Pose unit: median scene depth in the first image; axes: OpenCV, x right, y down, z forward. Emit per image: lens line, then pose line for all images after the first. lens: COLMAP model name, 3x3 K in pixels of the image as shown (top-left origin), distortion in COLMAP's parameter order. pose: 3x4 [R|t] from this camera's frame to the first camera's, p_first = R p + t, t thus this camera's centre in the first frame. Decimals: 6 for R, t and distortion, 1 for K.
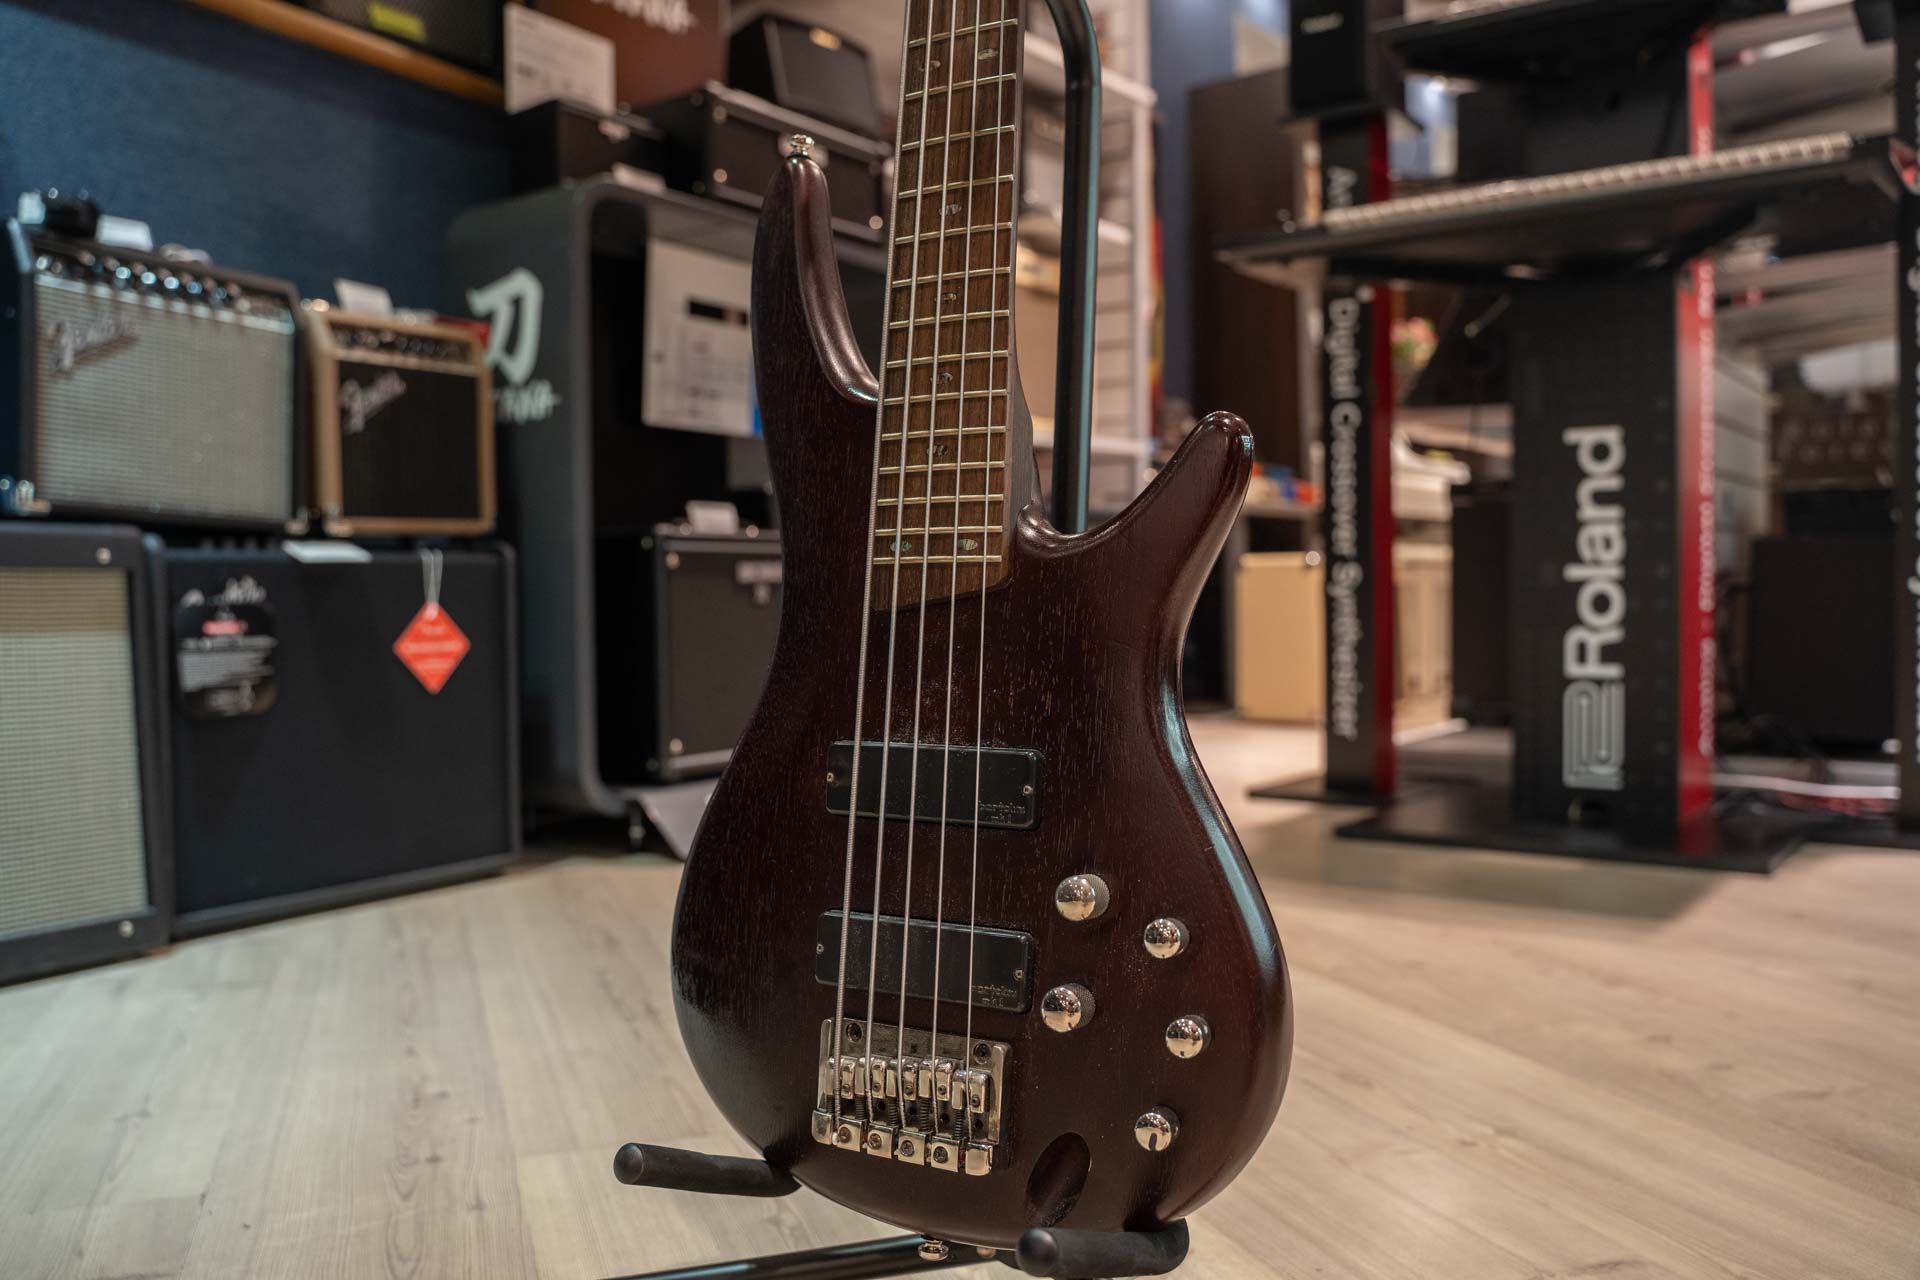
lens RADIAL K [[1555.8, 0, 960.0], [0, 1555.8, 640.0], [0, 0, 1]] dist [-0.089999, -0.002846]
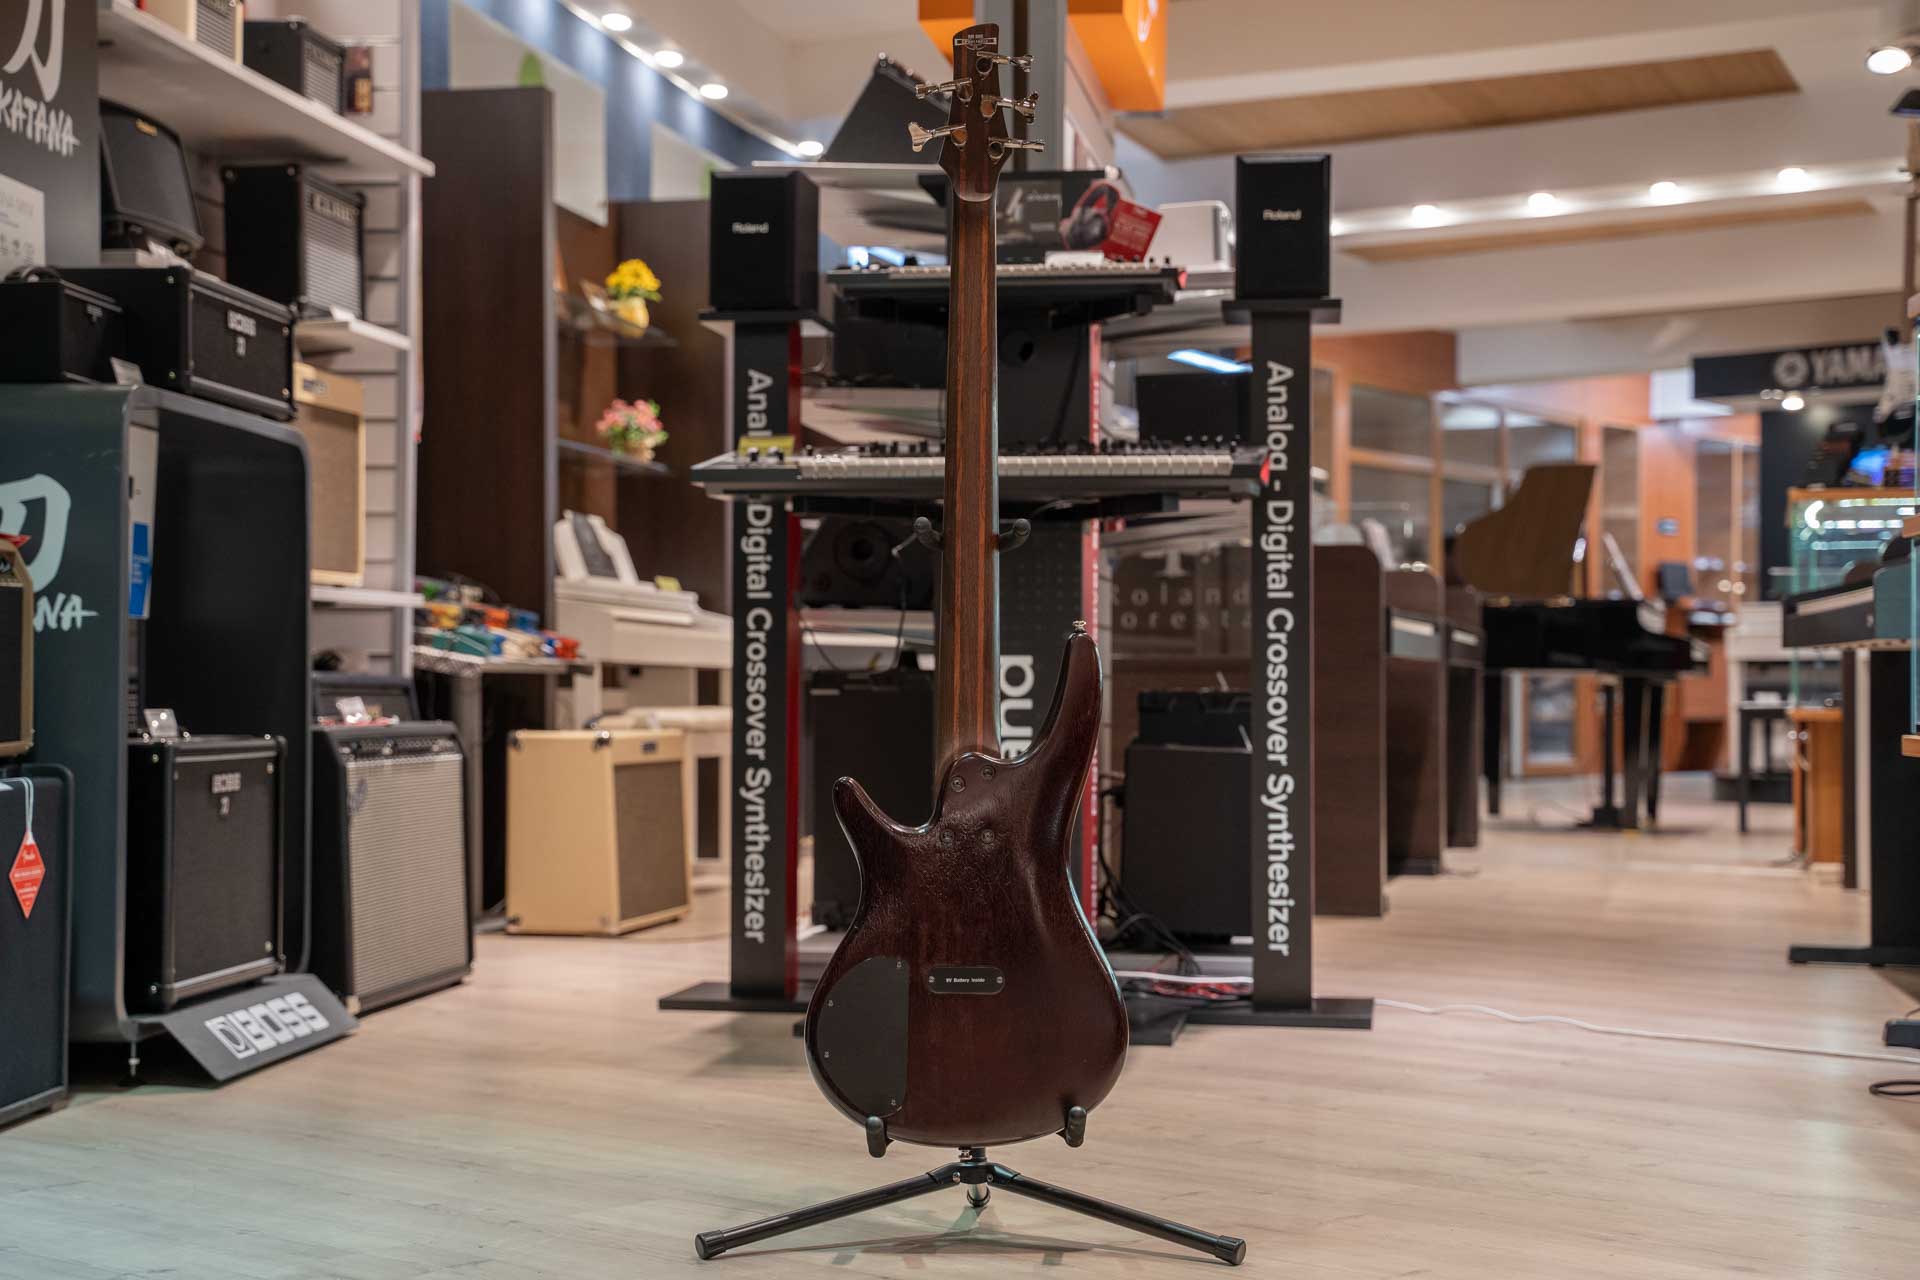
lens RADIAL K [[2911.6, 0, 960.0], [0, 2911.6, 640.0], [0, 0, 1]] dist [0.130143, 0.027310]
pose [[0.874692, 0.024060, 0.484082, -0.673538], [-0.000435, 0.998806, -0.048857, -0.048382], [-0.484679, 0.042524, 0.873658, -0.871966]]
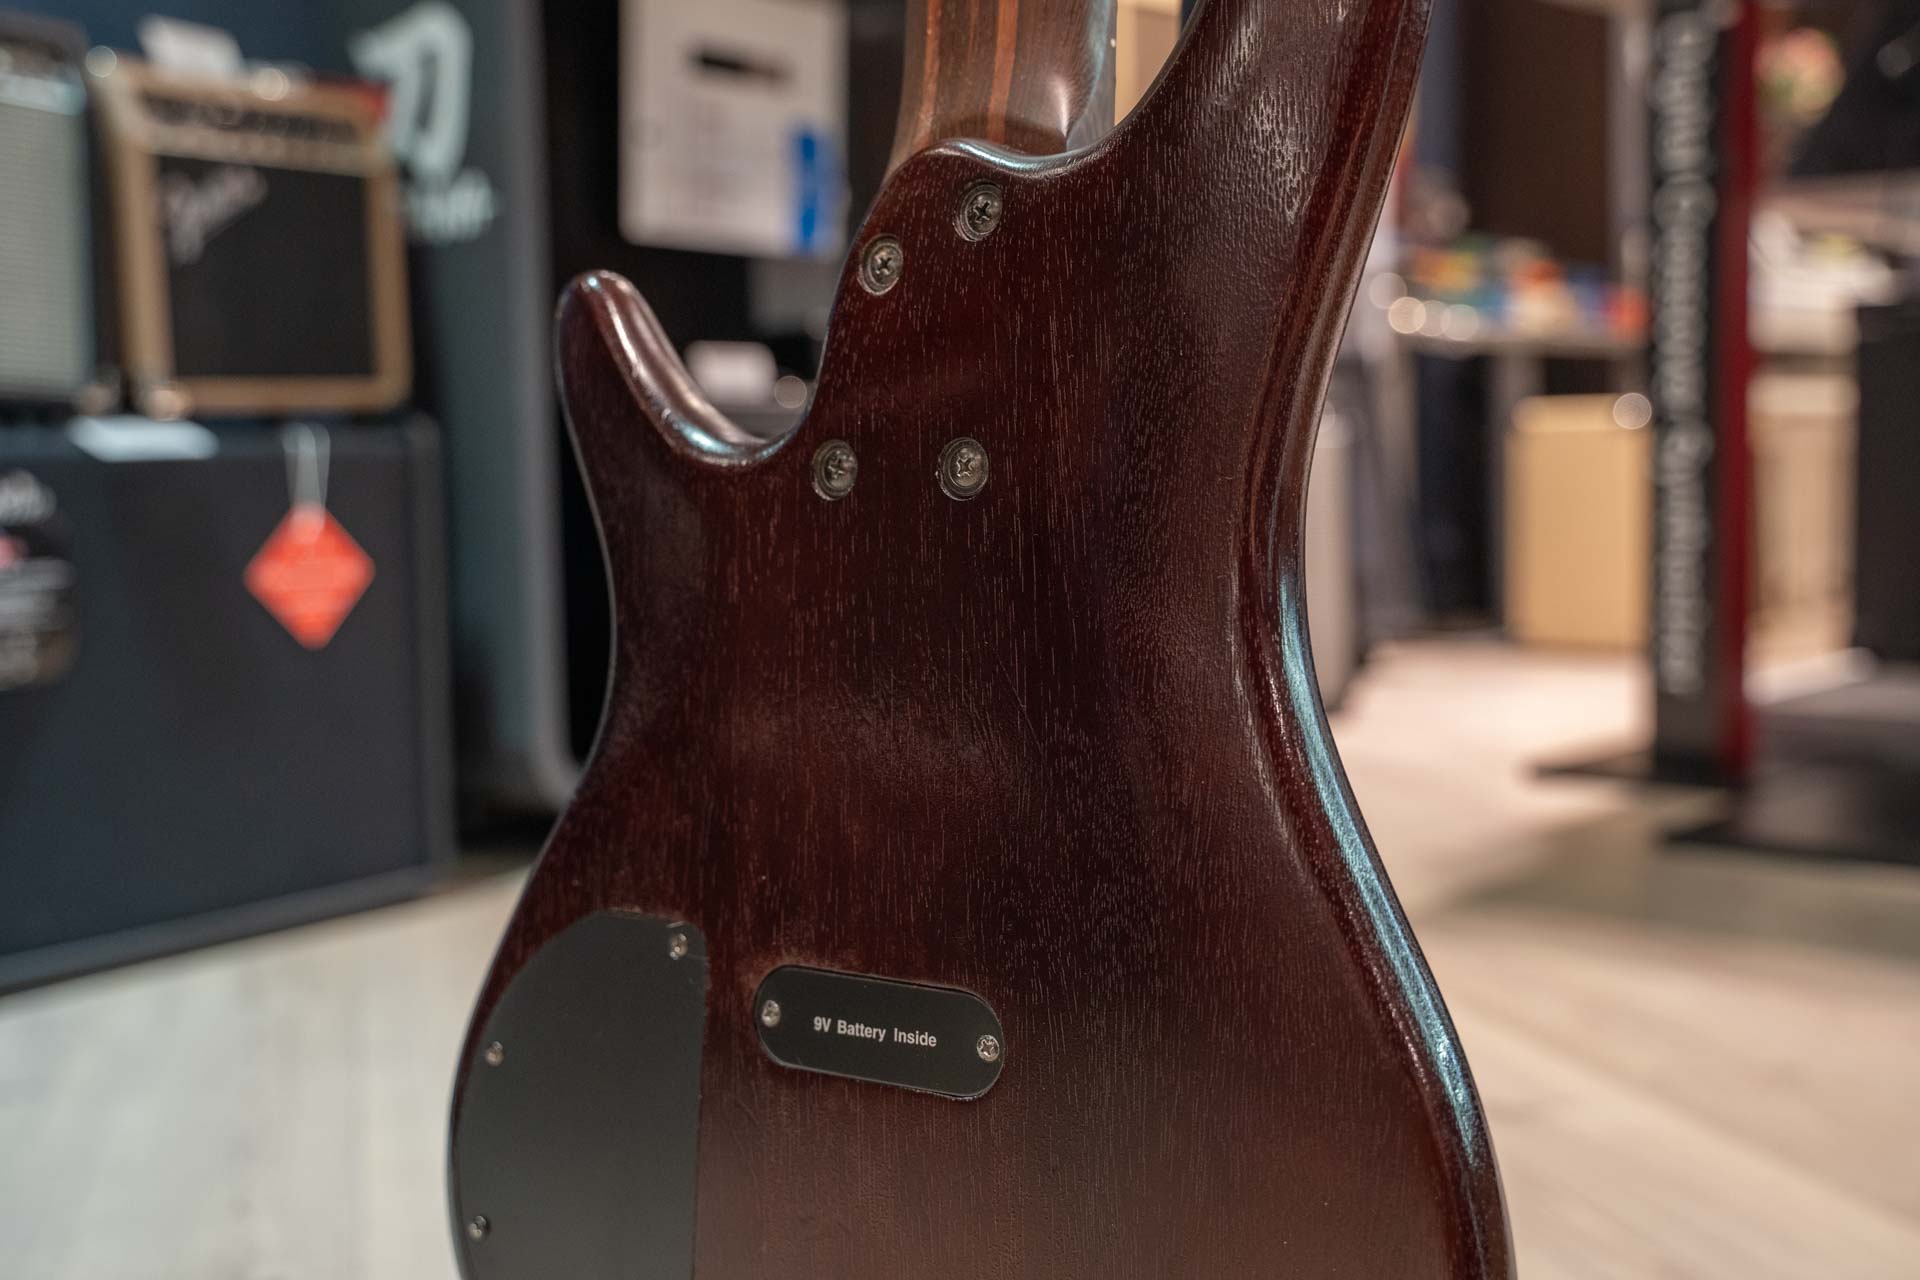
lens RADIAL K [[2132.3, 0, 960.0], [0, 2132.3, 640.0], [0, 0, 1]] dist [0.058987, 0.007724]
pose [[0.996864, -0.007657, -0.078768, 0.016672], [0.012347, 0.998168, 0.059229, -0.017840], [0.078170, -0.060016, 0.995132, 0.067025]]
